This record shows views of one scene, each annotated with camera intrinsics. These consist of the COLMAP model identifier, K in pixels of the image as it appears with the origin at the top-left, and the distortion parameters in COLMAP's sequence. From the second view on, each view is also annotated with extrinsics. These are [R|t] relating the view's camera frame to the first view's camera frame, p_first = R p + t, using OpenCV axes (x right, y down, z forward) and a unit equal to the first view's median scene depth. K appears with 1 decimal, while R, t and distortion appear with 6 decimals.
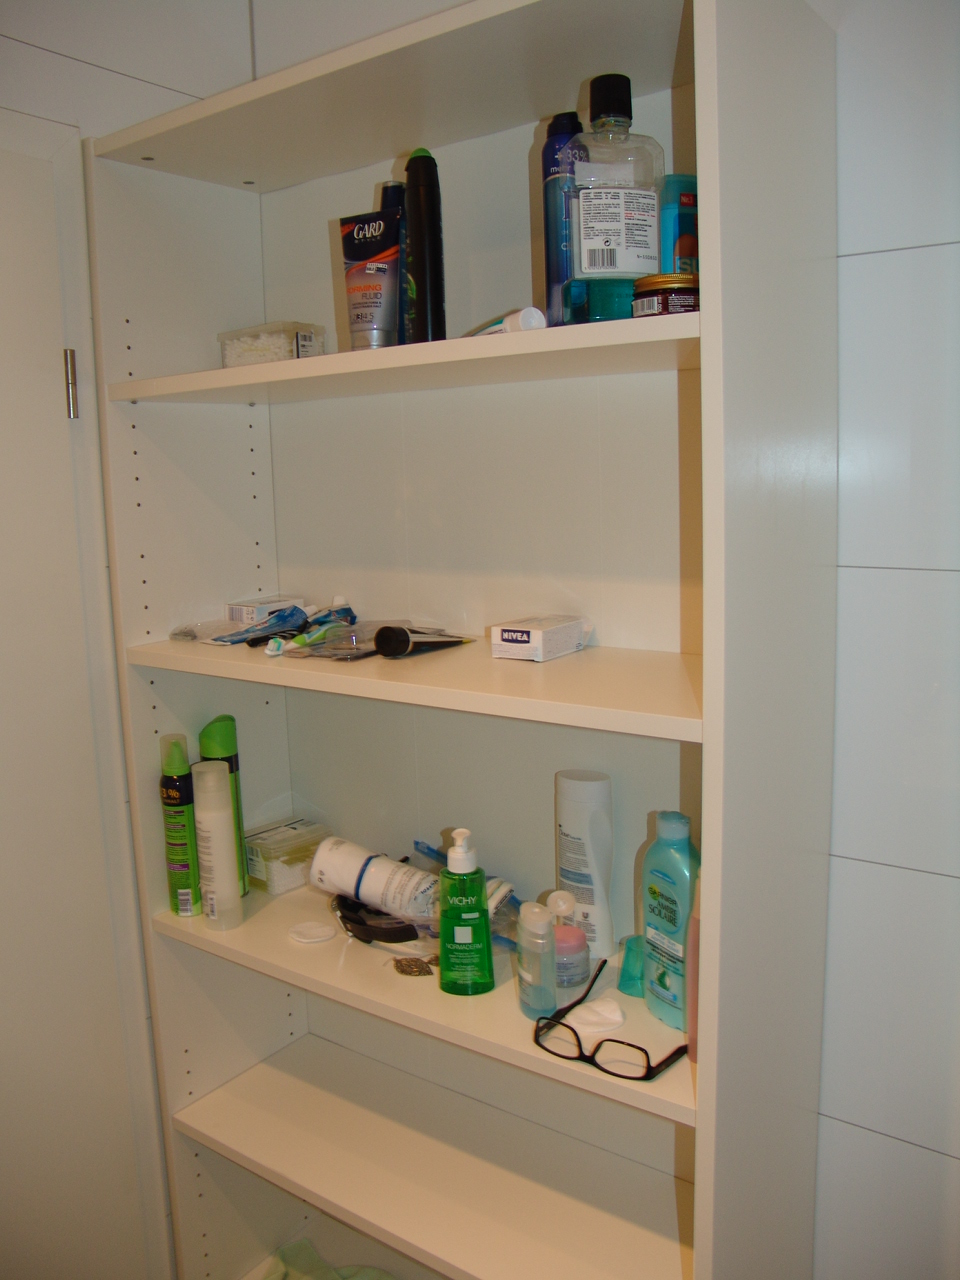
lens RADIAL K [[1049.4, 0, 480.0], [0, 1049.4, 640.0], [0, 0, 1]] dist [-0.129674, 0.084962]
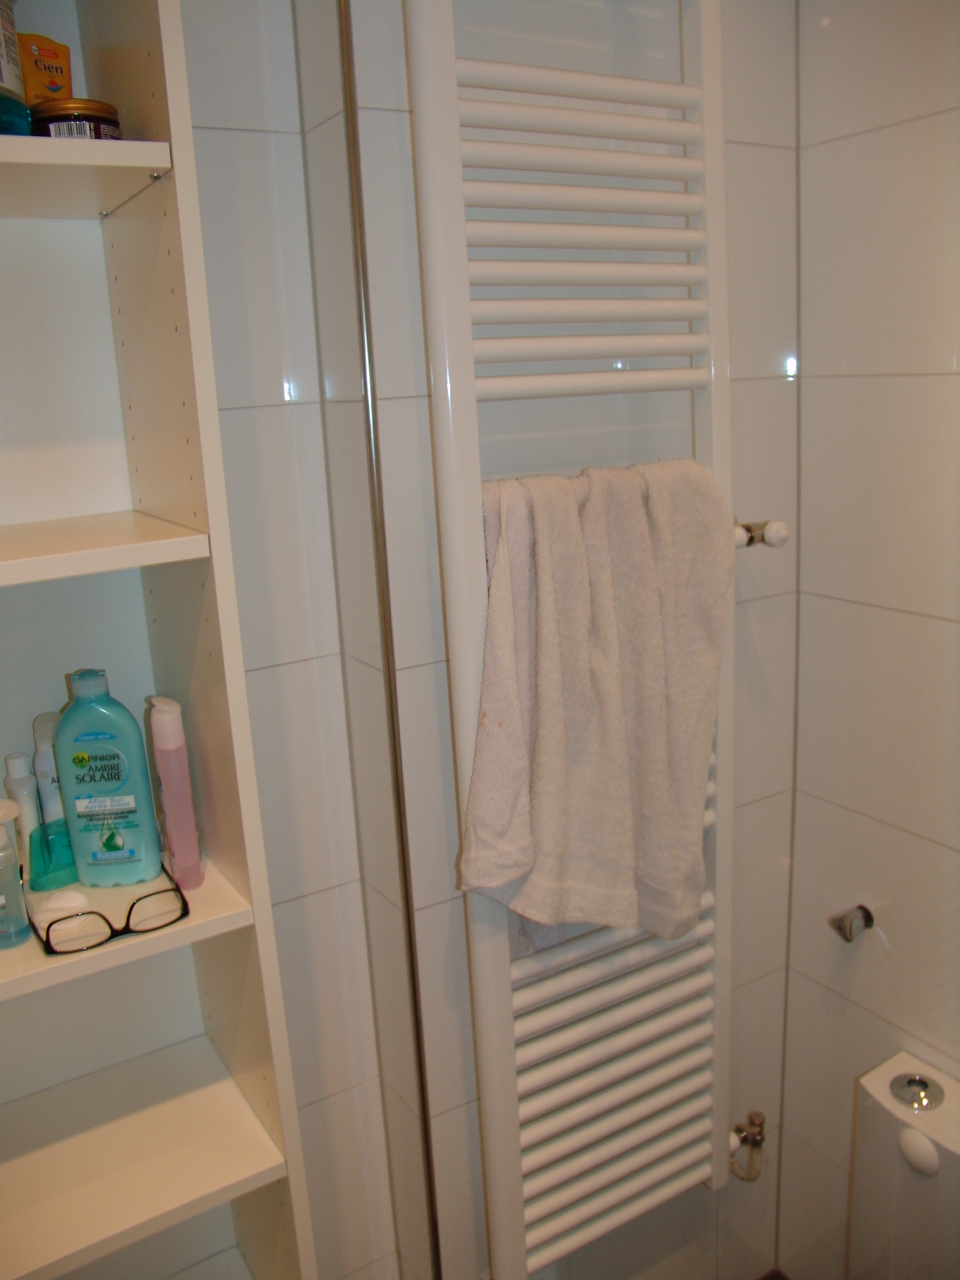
lens RADIAL K [[1049.4, 0, 480.0], [0, 1049.4, 640.0], [0, 0, 1]] dist [-0.129674, 0.084962]
pose [[0.372170, -0.212829, 0.903434, -0.543507], [0.180876, 0.971325, 0.154310, 0.055219], [-0.910370, 0.105980, 0.399993, 0.274301]]
